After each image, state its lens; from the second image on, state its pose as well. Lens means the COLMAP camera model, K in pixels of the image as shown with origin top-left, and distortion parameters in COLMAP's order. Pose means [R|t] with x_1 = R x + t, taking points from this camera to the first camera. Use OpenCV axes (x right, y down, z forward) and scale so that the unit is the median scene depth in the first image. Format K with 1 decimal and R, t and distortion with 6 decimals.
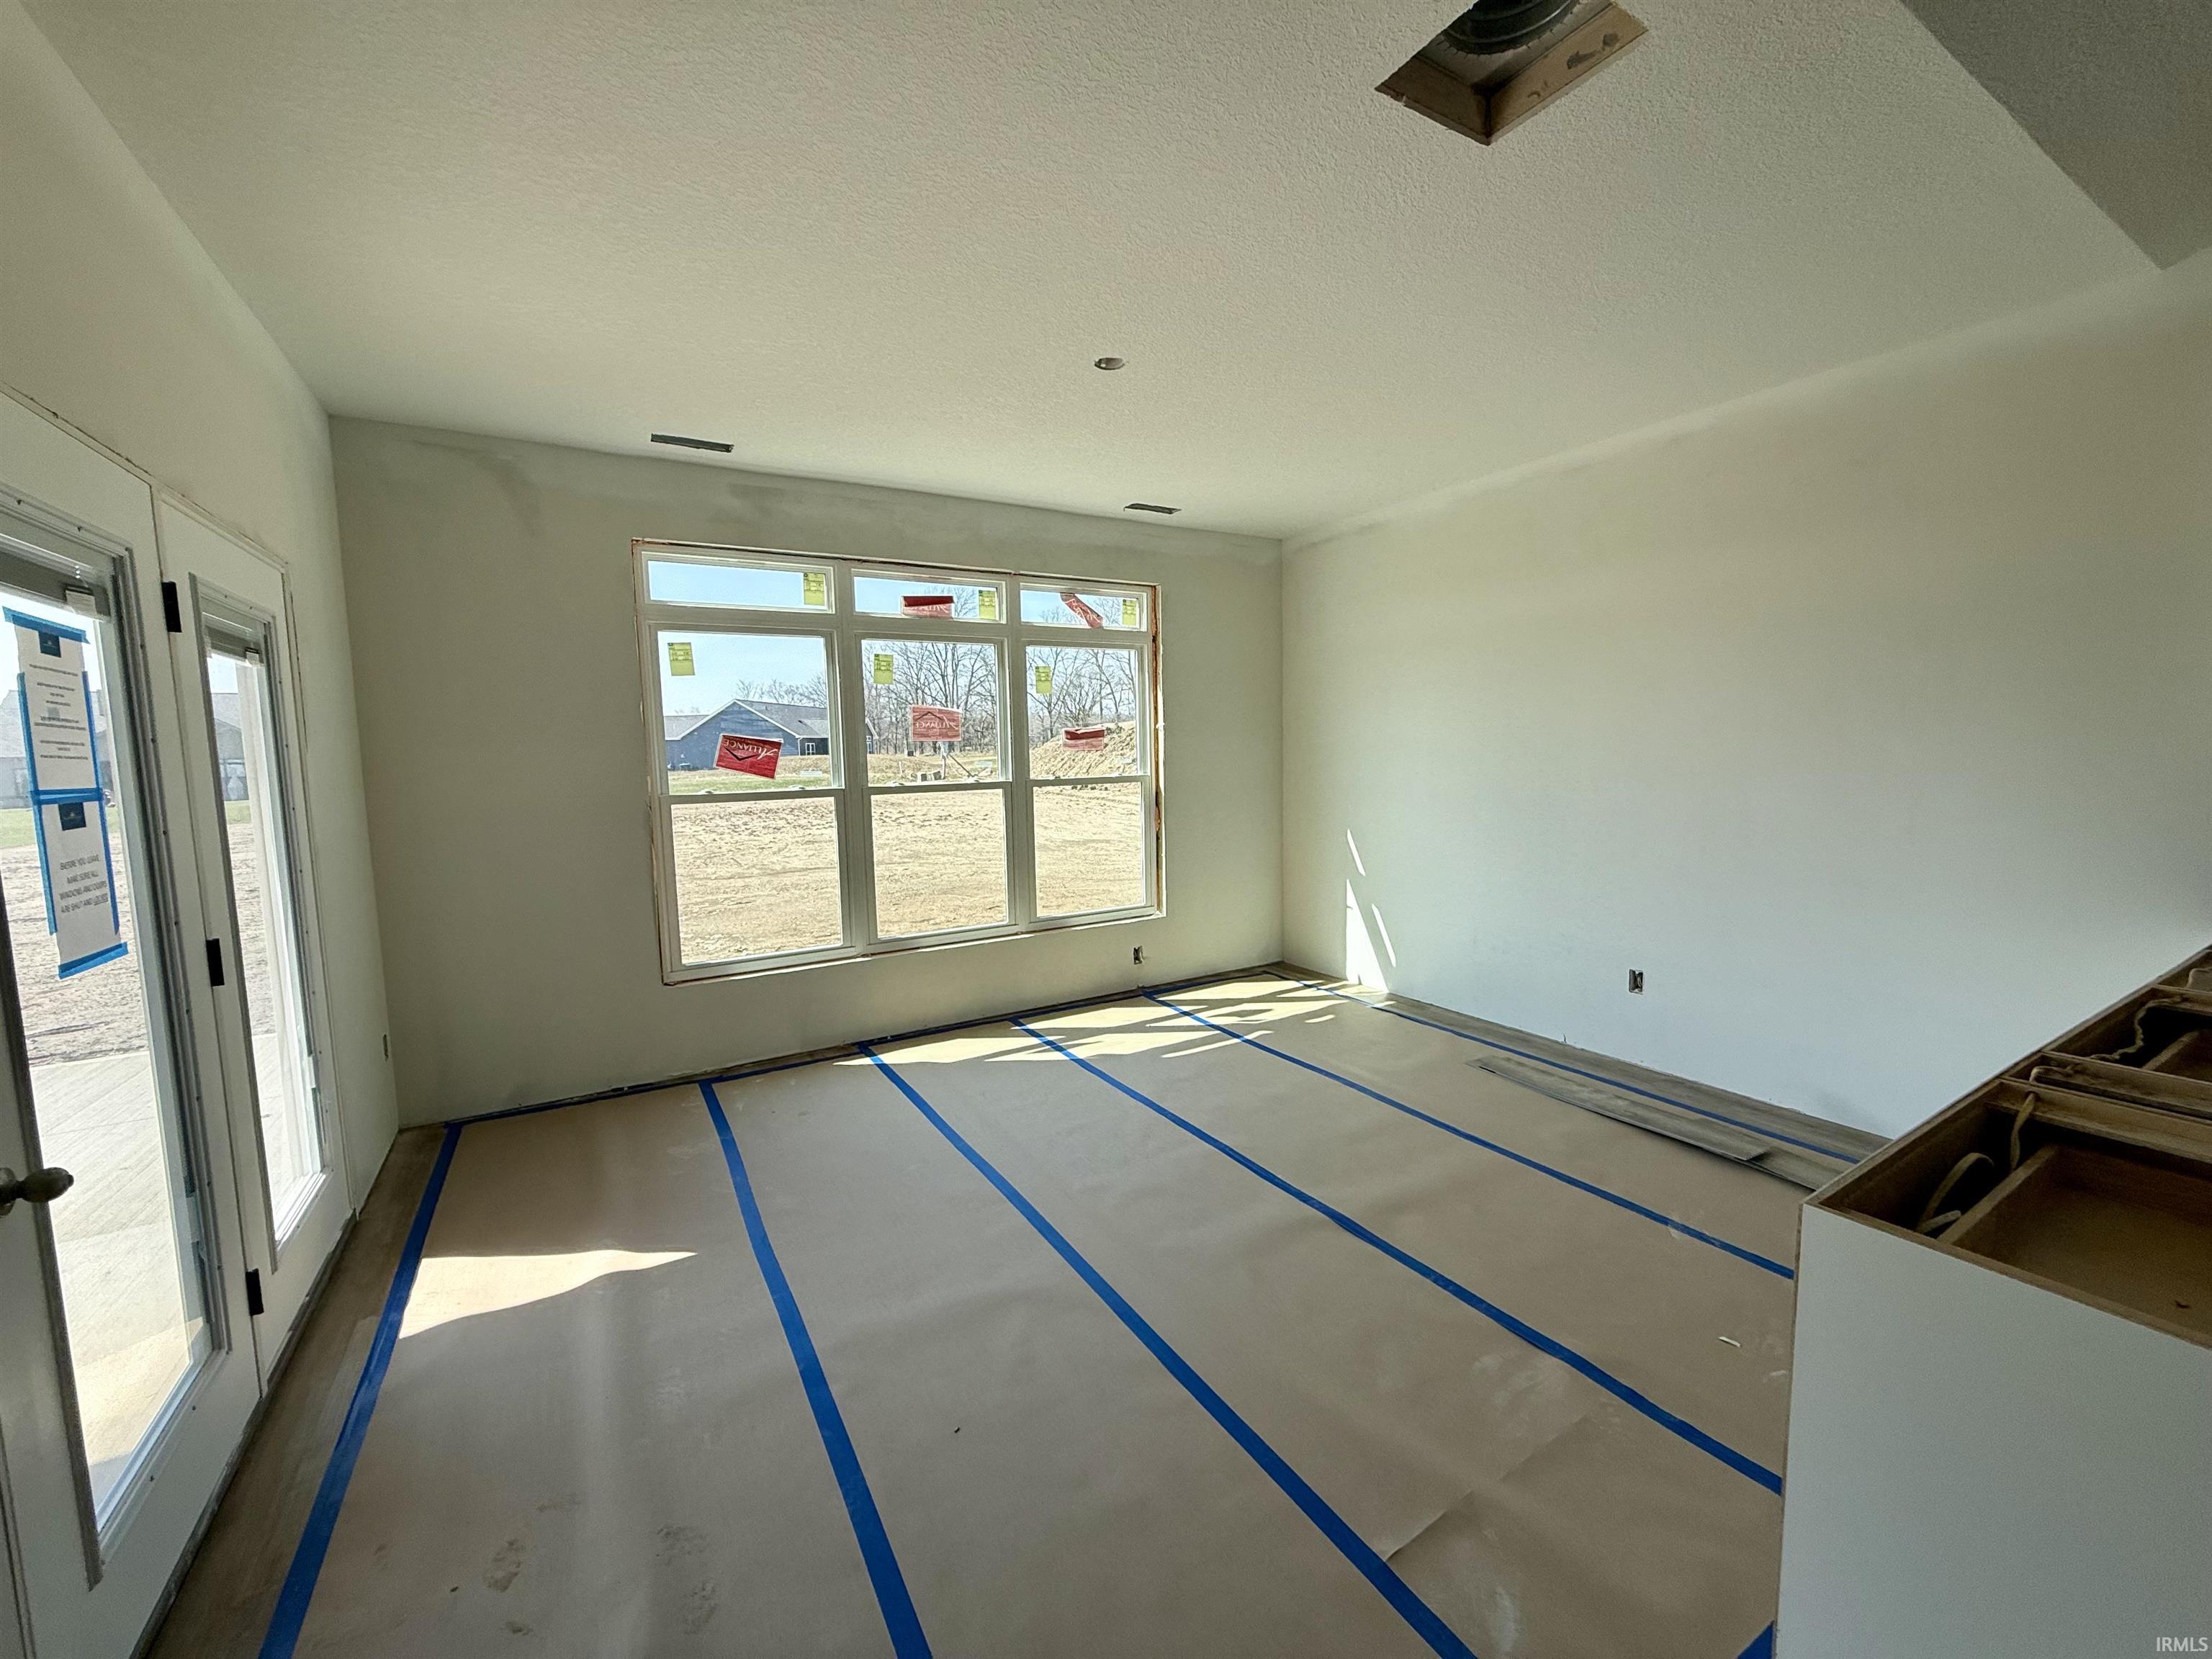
lens RADIAL K [[887.6, 0, 1099.8], [0, 887.6, 830.4], [0, 0, 1]] dist [-0.001433, -0.000505]
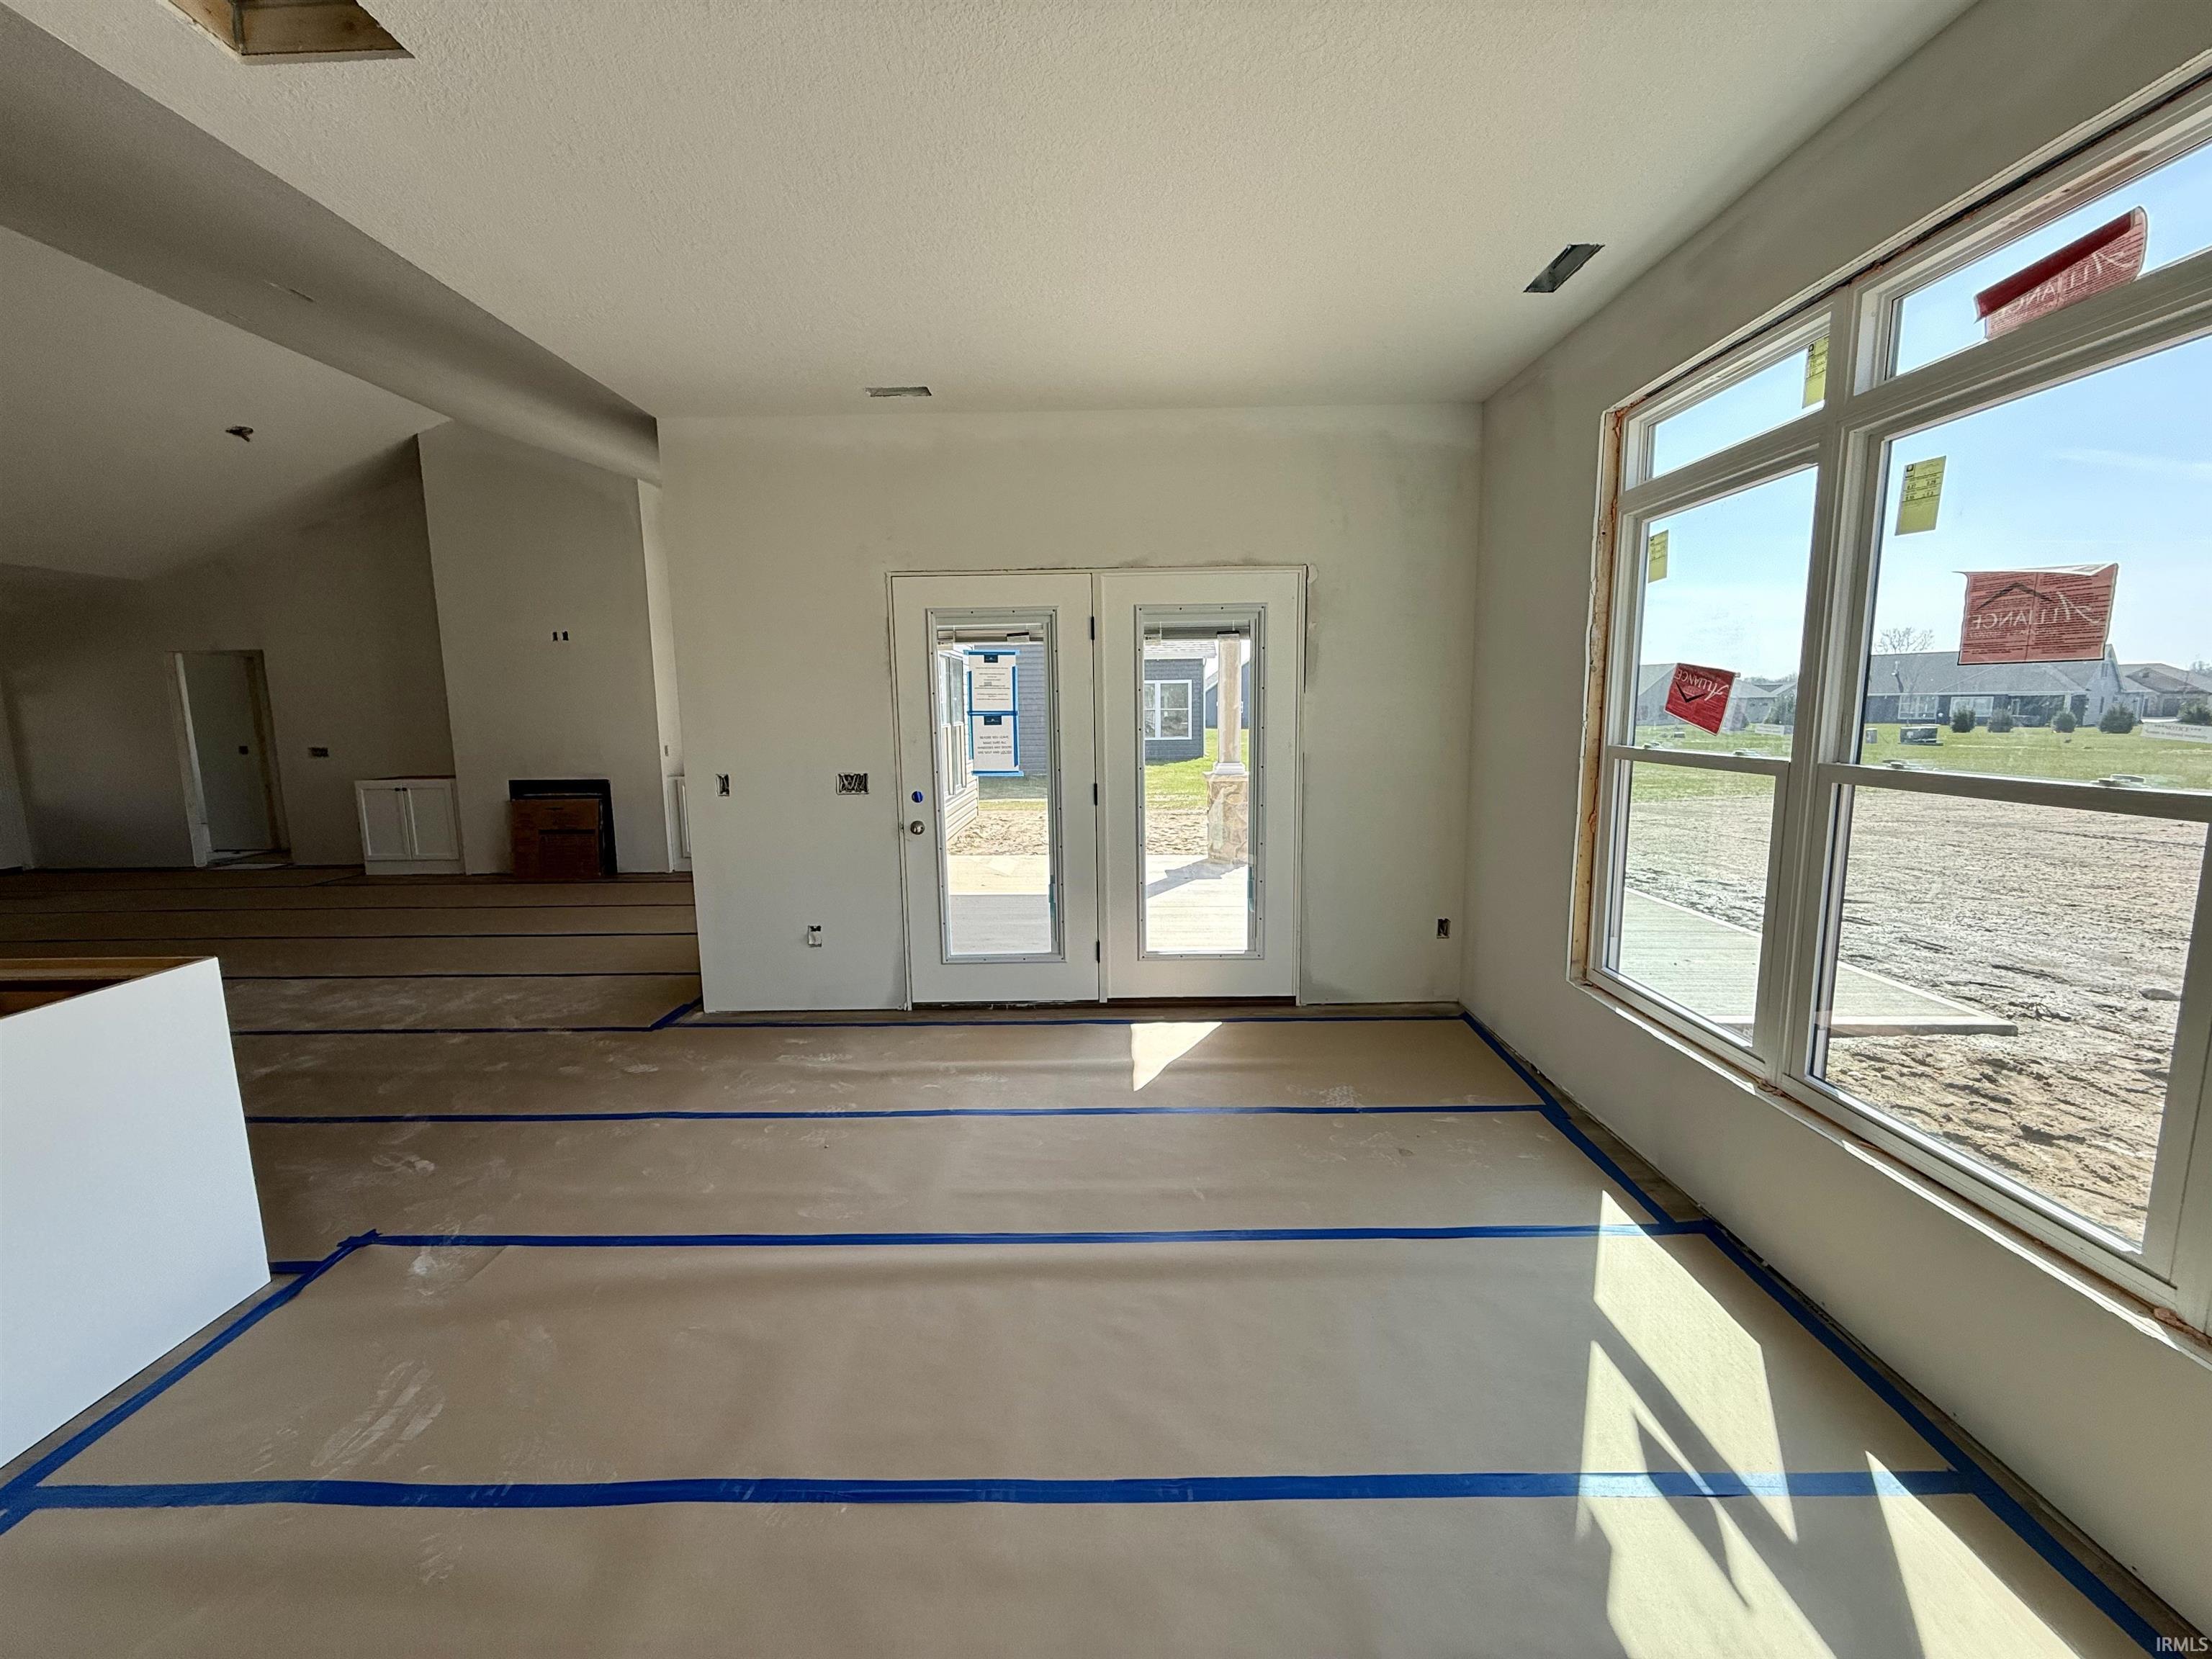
lens RADIAL K [[887.6, 0, 1107.7], [0, 887.6, 838.2], [0, 0, 1]] dist [-0.001433, -0.000505]
pose [[-0.521630, 0.160403, -0.837958, 0.116121], [-0.052231, 0.974322, 0.219019, -0.031598], [0.851572, 0.158015, -0.499857, 0.305057]]
